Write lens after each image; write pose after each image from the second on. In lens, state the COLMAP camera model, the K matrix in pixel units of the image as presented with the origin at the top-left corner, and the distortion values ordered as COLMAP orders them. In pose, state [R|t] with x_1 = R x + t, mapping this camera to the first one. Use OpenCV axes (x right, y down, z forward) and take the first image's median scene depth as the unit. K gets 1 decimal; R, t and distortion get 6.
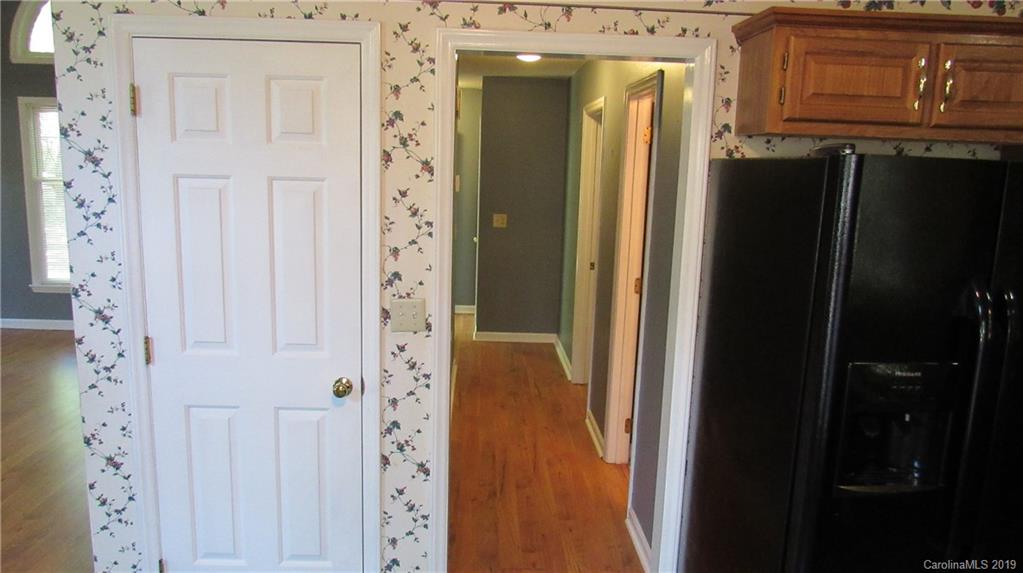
lens RADIAL K [[728.8, 0, 509.2], [0, 728.8, 278.8], [0, 0, 1]] dist [-0.034224, 0.016127]
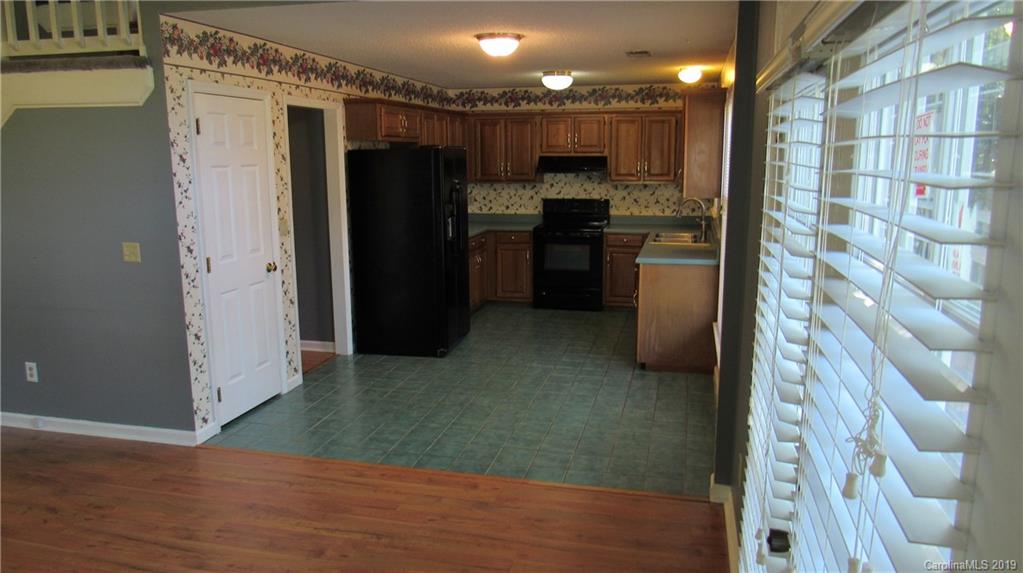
lens RADIAL K [[728.8, 0, 508.3], [0, 728.8, 289.4], [0, 0, 1]] dist [-0.034224, 0.016127]
pose [[0.267631, -0.205990, 0.941245, -2.041017], [0.180018, 0.970369, 0.161178, 0.001011], [-0.946555, 0.126305, 0.296783, -0.234518]]
